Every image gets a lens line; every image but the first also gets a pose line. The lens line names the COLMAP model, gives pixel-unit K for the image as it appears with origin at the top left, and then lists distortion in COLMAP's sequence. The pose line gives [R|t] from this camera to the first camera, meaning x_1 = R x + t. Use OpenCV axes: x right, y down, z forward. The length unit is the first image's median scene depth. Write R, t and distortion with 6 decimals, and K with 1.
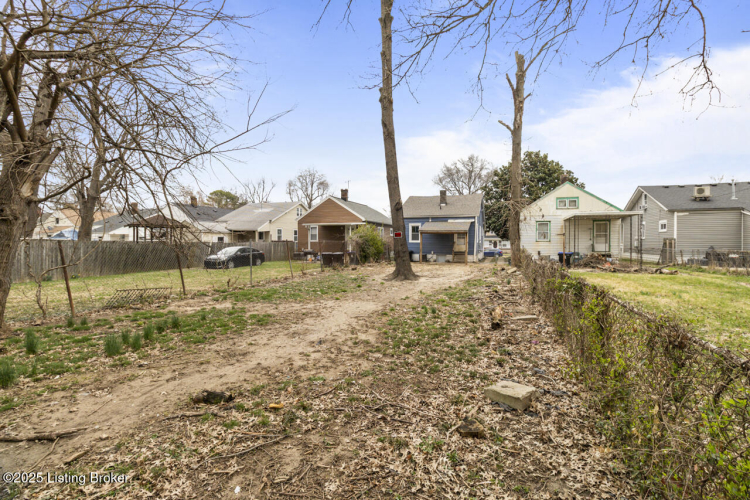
lens RADIAL K [[344.2, 0, 381.6], [0, 344.2, 247.4], [0, 0, 1]] dist [-0.001920, 0.000042]
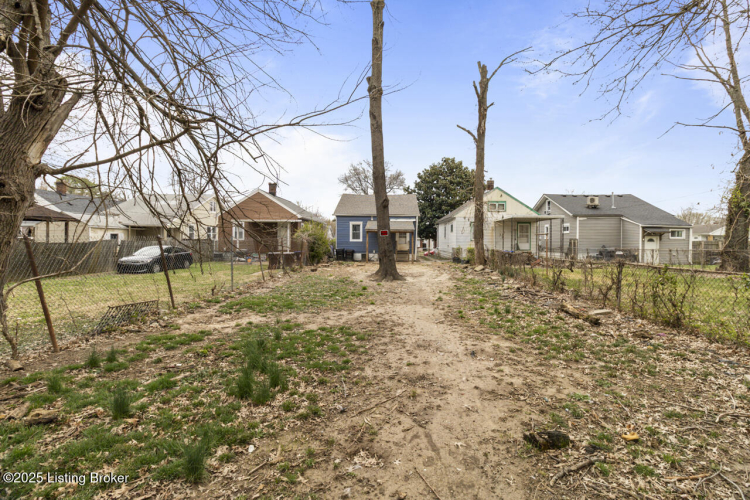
lens RADIAL K [[344.2, 0, 374.9], [0, 344.2, 251.7], [0, 0, 1]] dist [-0.001920, 0.000042]
pose [[0.952407, -0.005222, 0.304784, -0.182026], [0.000679, 0.999887, 0.015012, 0.000016], [-0.304828, -0.014090, 0.952303, 0.063709]]
